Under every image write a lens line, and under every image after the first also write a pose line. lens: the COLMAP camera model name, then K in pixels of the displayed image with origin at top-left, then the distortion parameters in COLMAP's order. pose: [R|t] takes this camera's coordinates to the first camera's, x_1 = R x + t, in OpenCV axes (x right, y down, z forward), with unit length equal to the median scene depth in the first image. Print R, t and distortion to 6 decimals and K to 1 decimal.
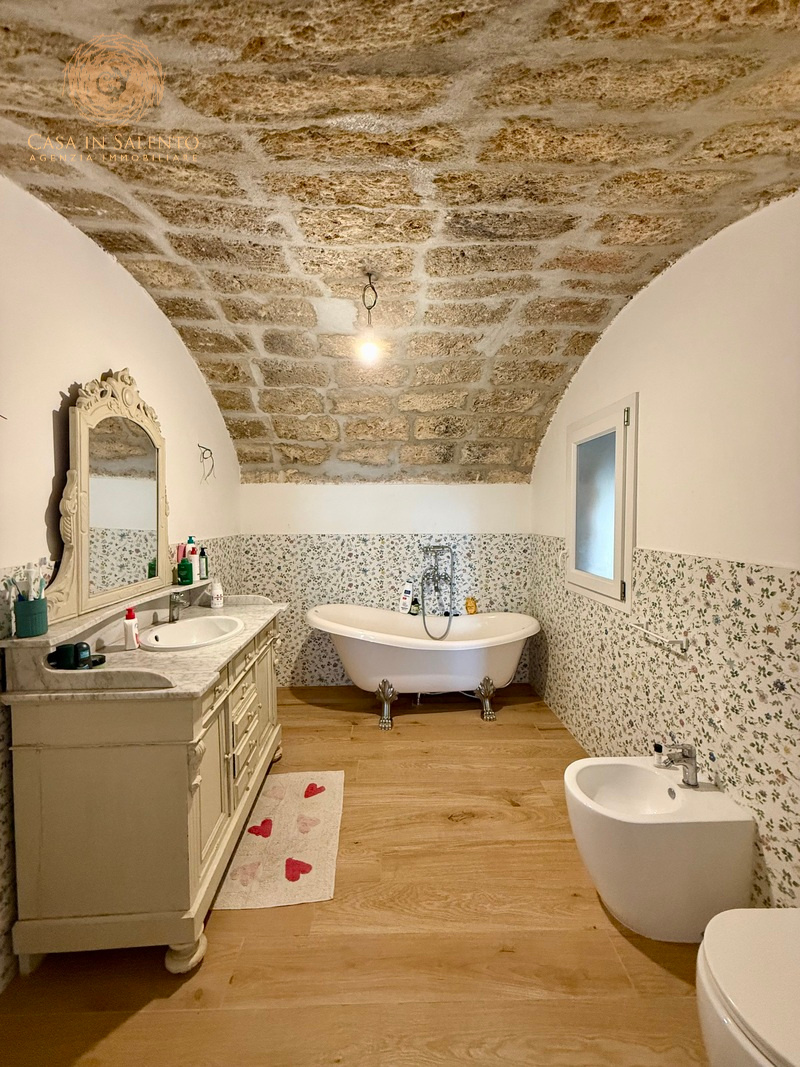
lens RADIAL K [[422.9, 0, 401.3], [0, 422.9, 530.3], [0, 0, 1]] dist [-0.000129, 0.000127]
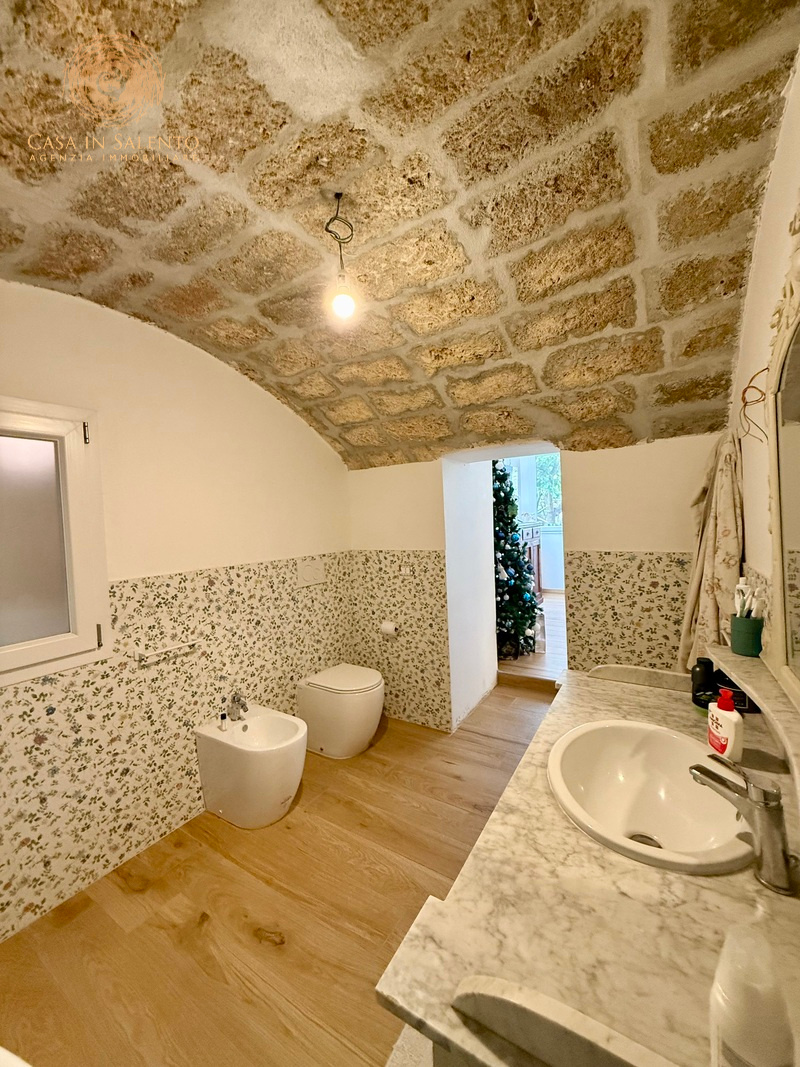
lens RADIAL K [[422.9, 0, 401.3], [0, 422.9, 530.3], [0, 0, 1]] dist [-0.000129, 0.000127]
pose [[-0.827746, 0.016909, 0.560848, -0.571866], [0.059812, 0.996510, 0.058232, -0.101211], [-0.557905, 0.081747, -0.825869, 1.651561]]
